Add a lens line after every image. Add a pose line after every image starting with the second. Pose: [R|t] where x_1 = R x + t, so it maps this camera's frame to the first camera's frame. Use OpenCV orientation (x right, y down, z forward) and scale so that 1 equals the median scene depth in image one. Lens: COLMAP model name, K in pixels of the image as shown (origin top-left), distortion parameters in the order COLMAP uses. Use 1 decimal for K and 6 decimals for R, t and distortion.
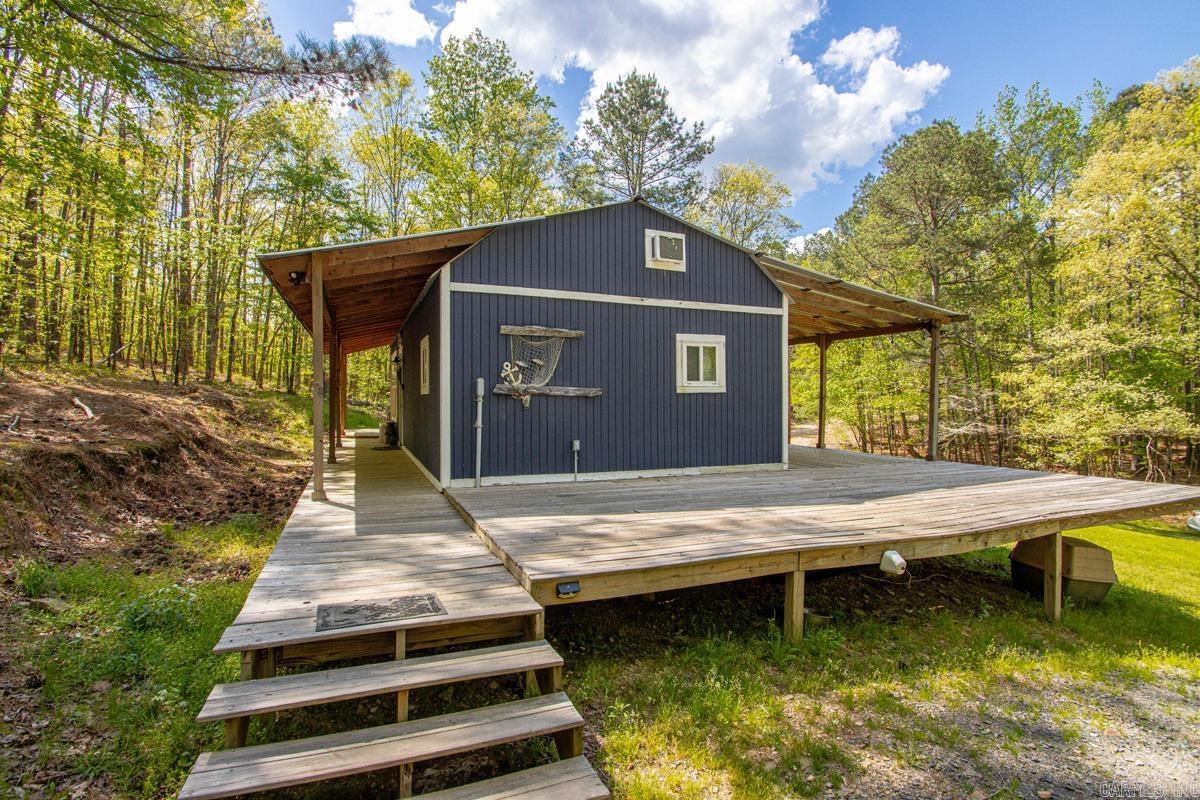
lens RADIAL K [[556.9, 0, 600.0], [0, 556.9, 400.0], [0, 0, 1]] dist [0.000663, -0.000381]
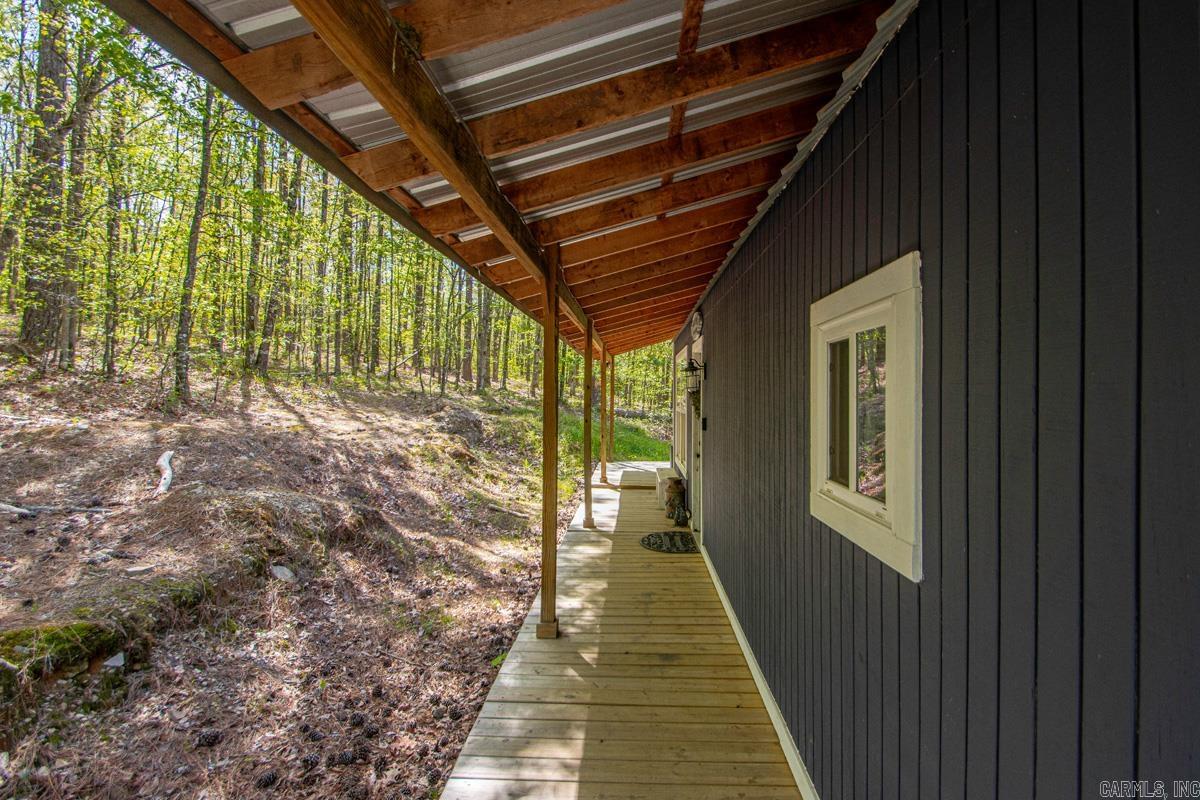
lens RADIAL K [[580.6, 0, 617.6], [0, 580.6, 398.1], [0, 0, 1]] dist [0.000078, -0.000147]
pose [[0.902926, -0.003107, -0.429786, -0.311891], [0.004835, 0.999984, 0.002928, -0.071167], [0.429770, -0.004722, 0.902926, 0.785767]]
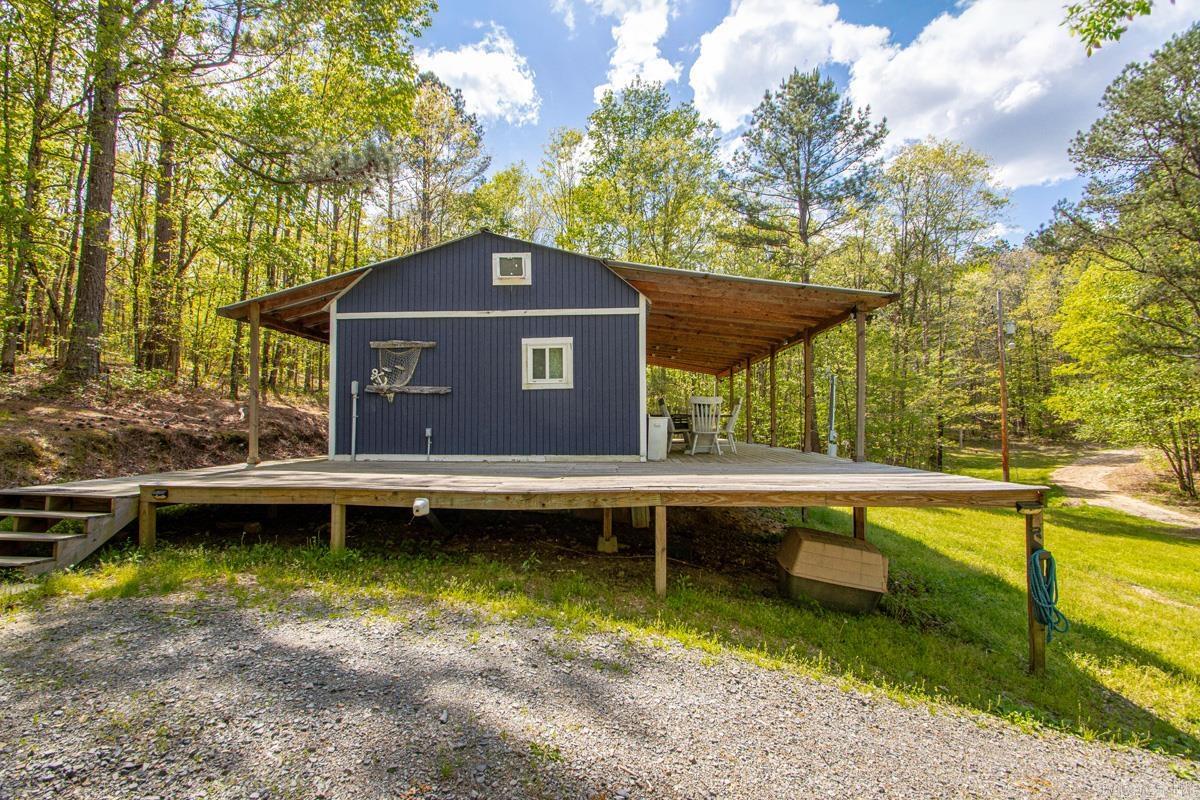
lens RADIAL K [[564.6, 0, 600.0], [0, 564.6, 400.0], [0, 0, 1]] dist [0.003627, 0.000250]
pose [[0.896677, -0.025643, -0.441943, 0.797371], [0.006781, 0.998999, -0.044205, 0.061533], [0.442634, 0.036641, 0.895953, 0.023272]]
